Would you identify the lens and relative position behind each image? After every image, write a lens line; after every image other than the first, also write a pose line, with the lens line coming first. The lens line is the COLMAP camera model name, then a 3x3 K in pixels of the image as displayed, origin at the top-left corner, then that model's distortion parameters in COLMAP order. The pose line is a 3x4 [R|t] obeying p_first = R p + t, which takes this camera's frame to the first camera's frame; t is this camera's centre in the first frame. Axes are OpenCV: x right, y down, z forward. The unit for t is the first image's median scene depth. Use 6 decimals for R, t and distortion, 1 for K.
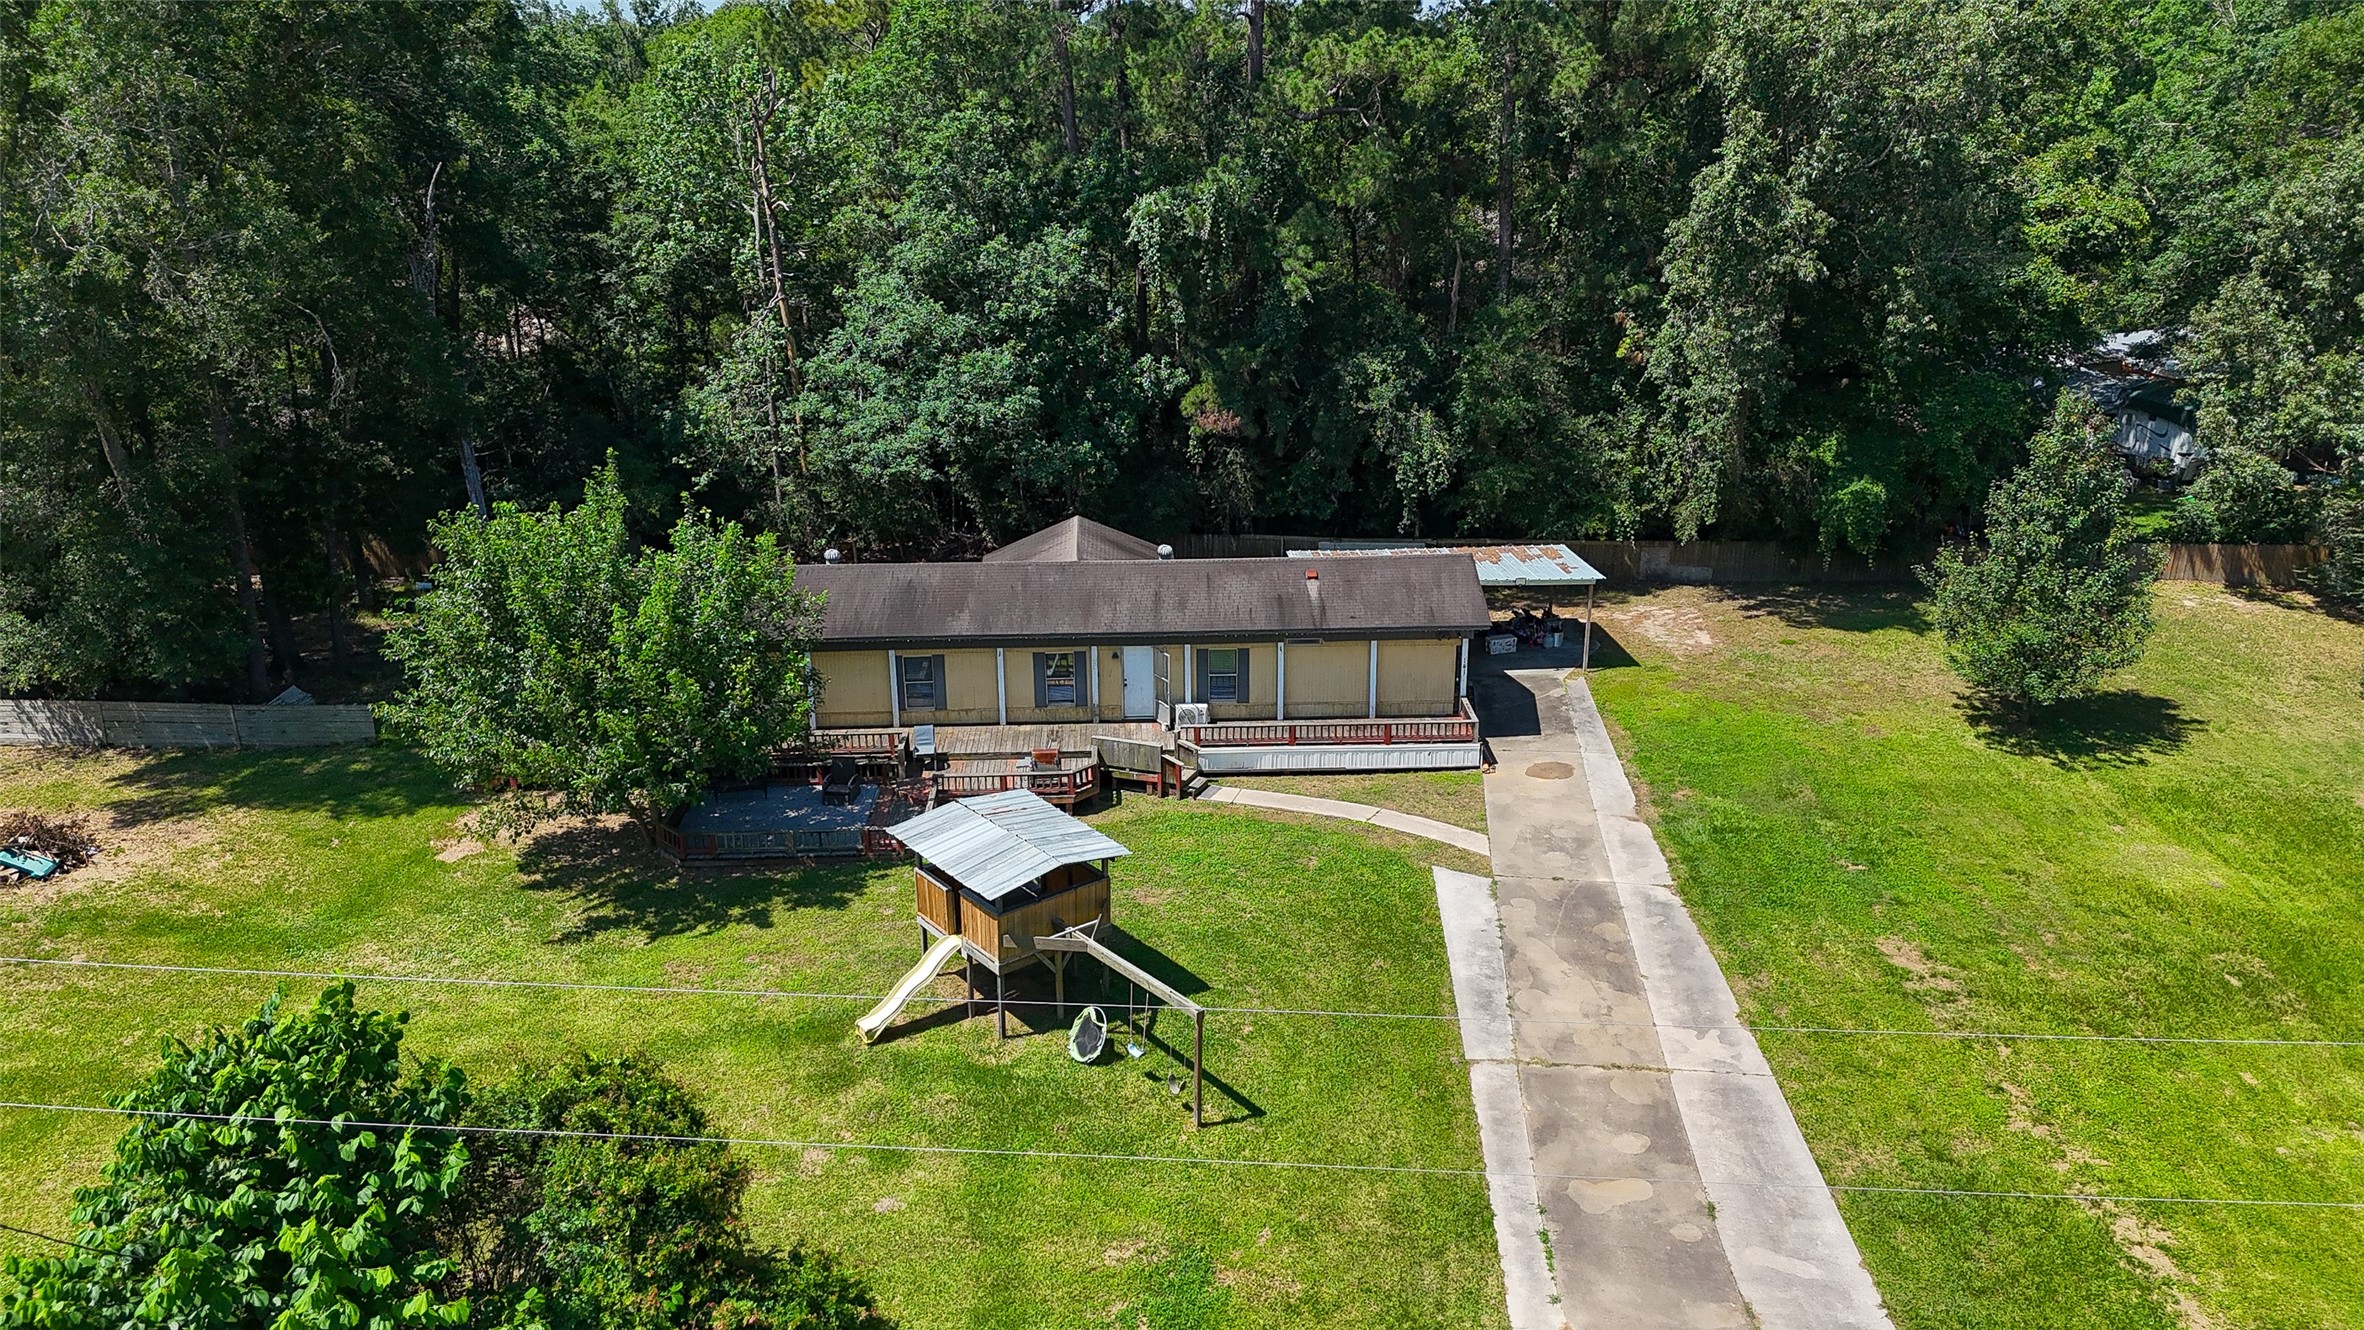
lens RADIAL K [[1745.4, 0, 1182.0], [0, 1745.4, 665.0], [0, 0, 1]] dist [0.057751, -0.057675]
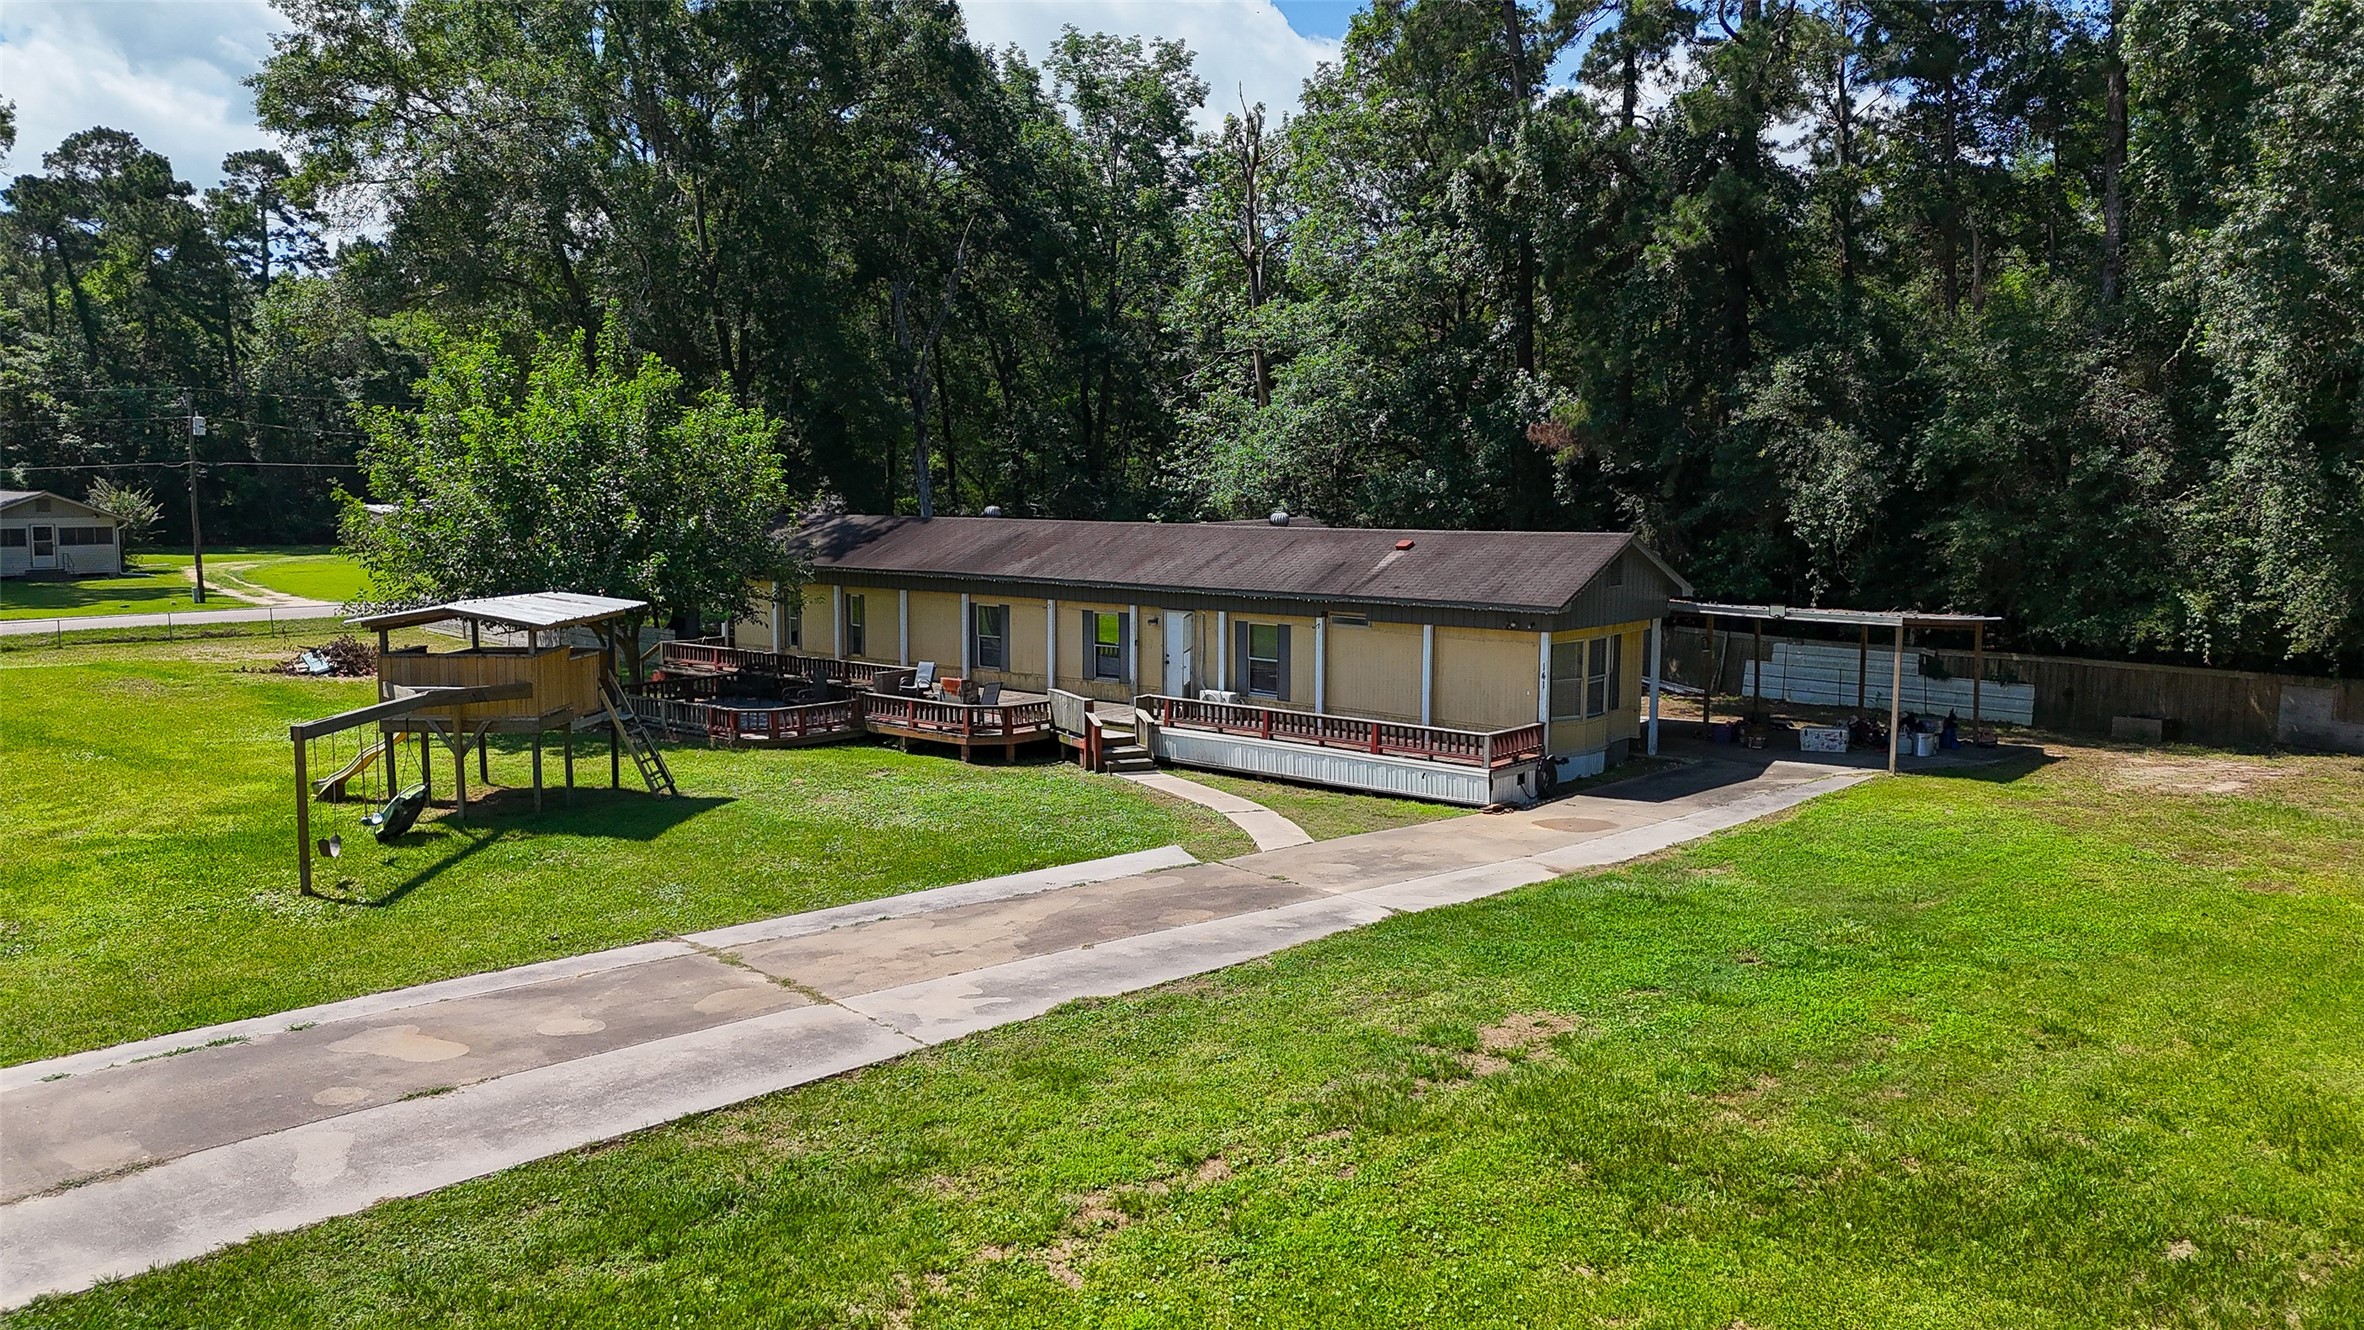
lens RADIAL K [[1745.4, 0, 1182.0], [0, 1745.4, 665.0], [0, 0, 1]] dist [0.057751, -0.057675]
pose [[0.741290, 0.083357, -0.665989, 0.515527], [-0.225362, 0.965564, -0.129991, 0.117648], [0.632219, 0.246450, 0.734548, 0.422167]]
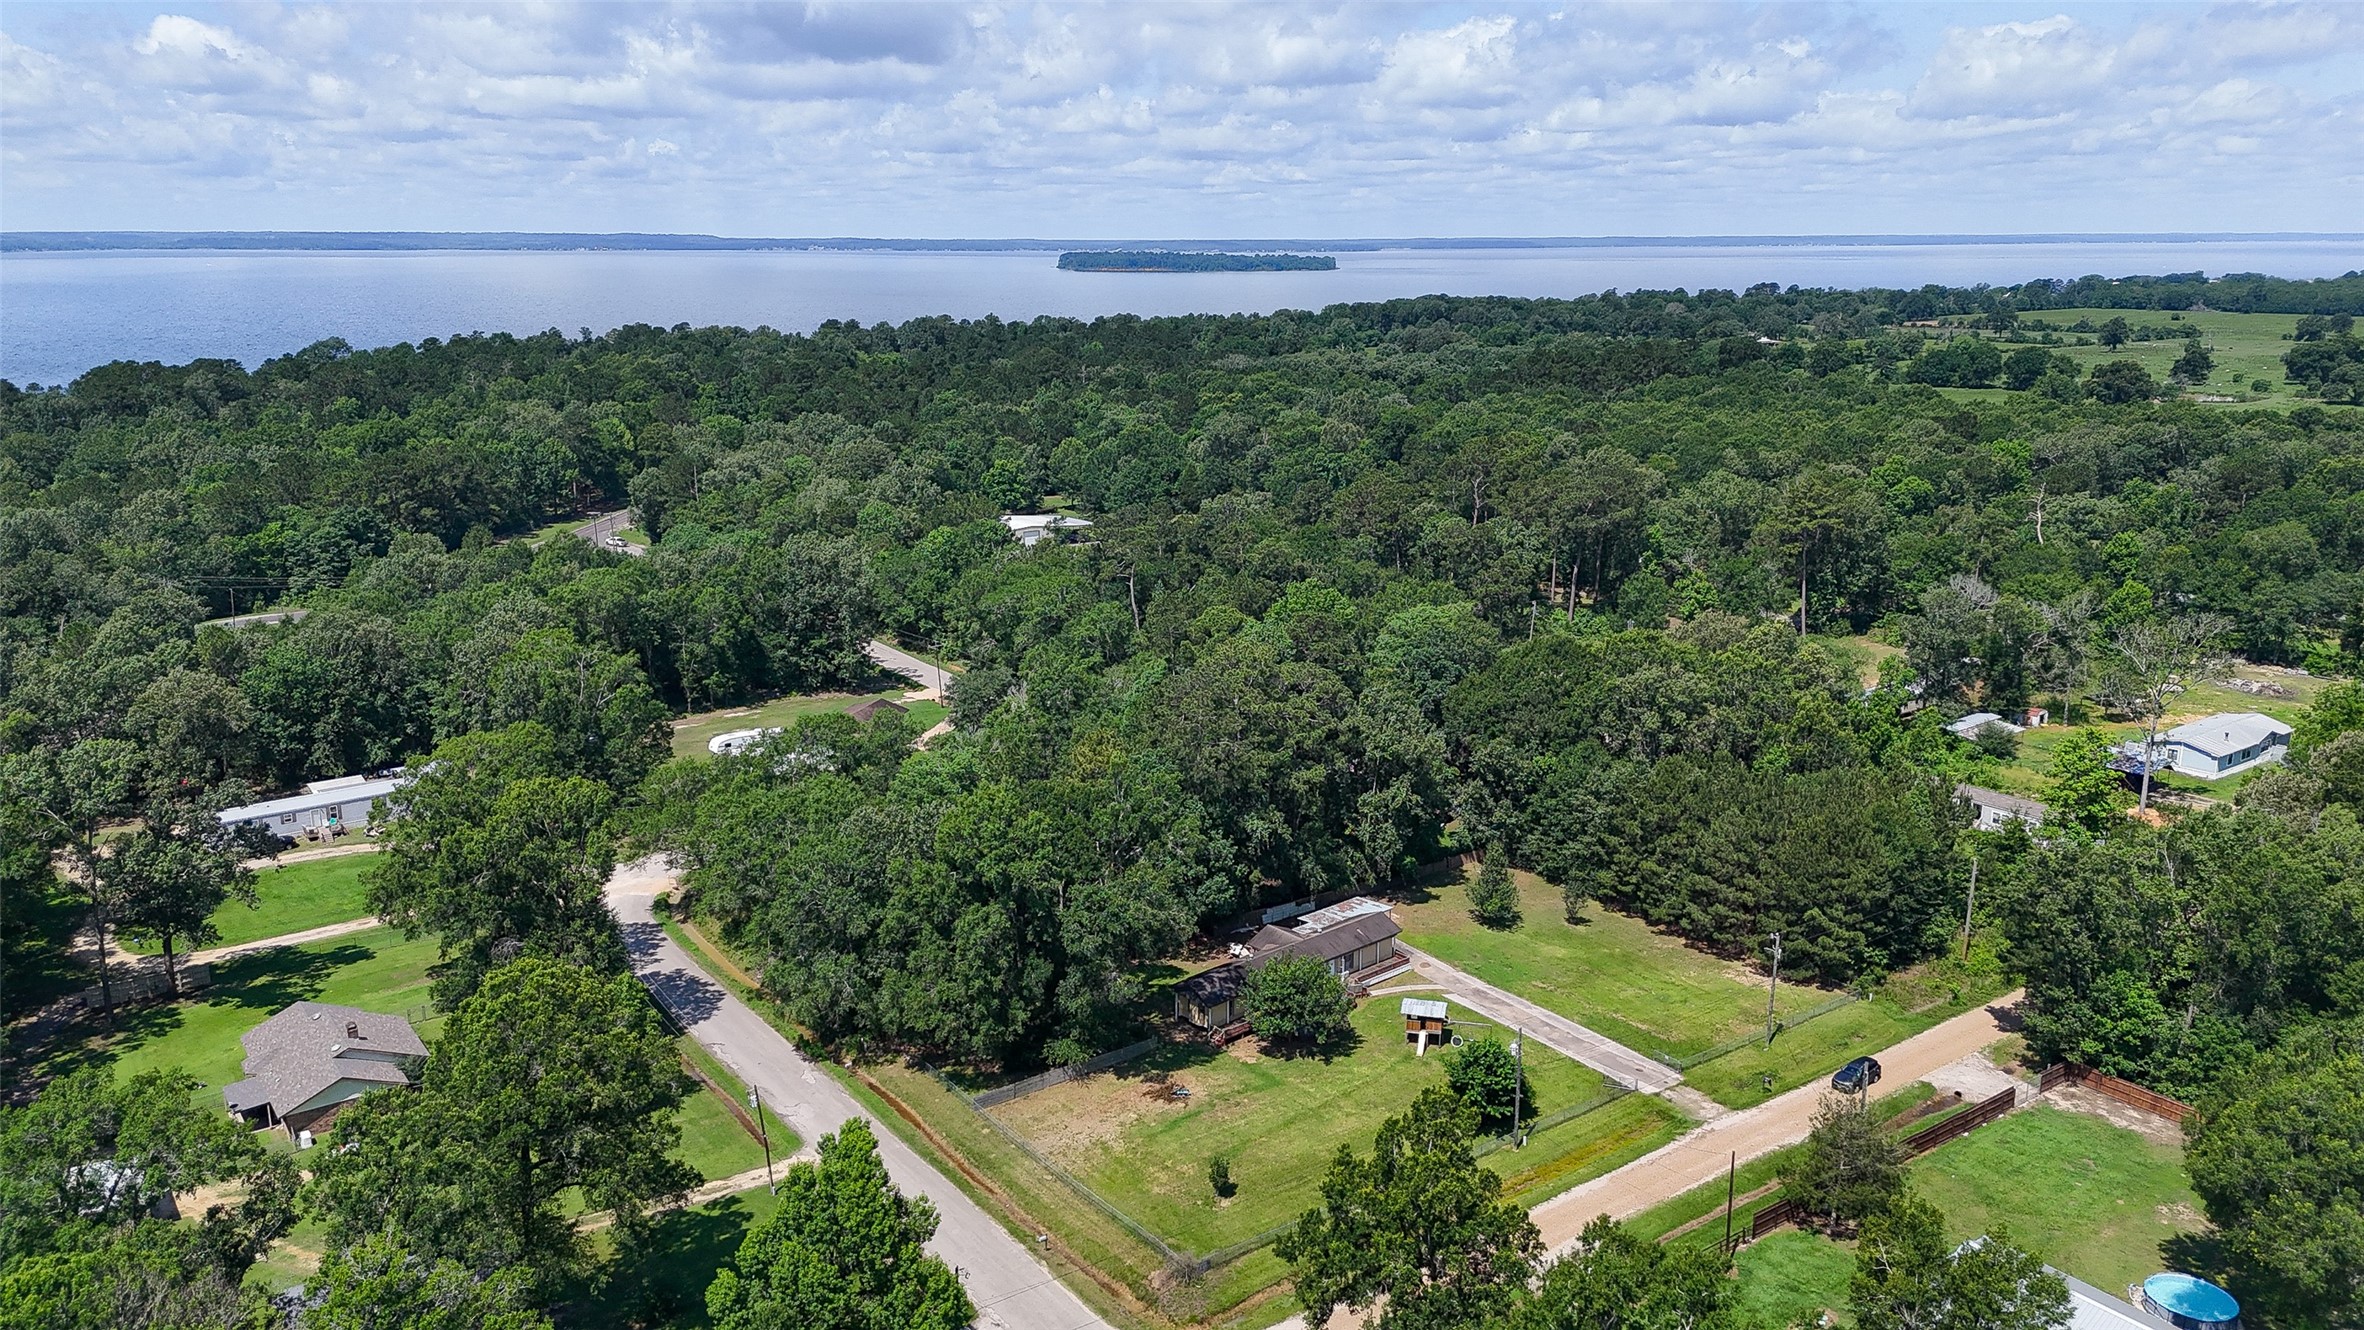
lens RADIAL K [[1732.4, 0, 1182.1], [0, 1732.4, 649.5], [0, 0, 1]] dist [0.102116, -0.135243]
pose [[0.775435, -0.141688, 0.615325, -2.390275], [0.204242, 0.978394, -0.032097, -0.587632], [-0.597482, 0.150564, 0.787620, -1.739973]]
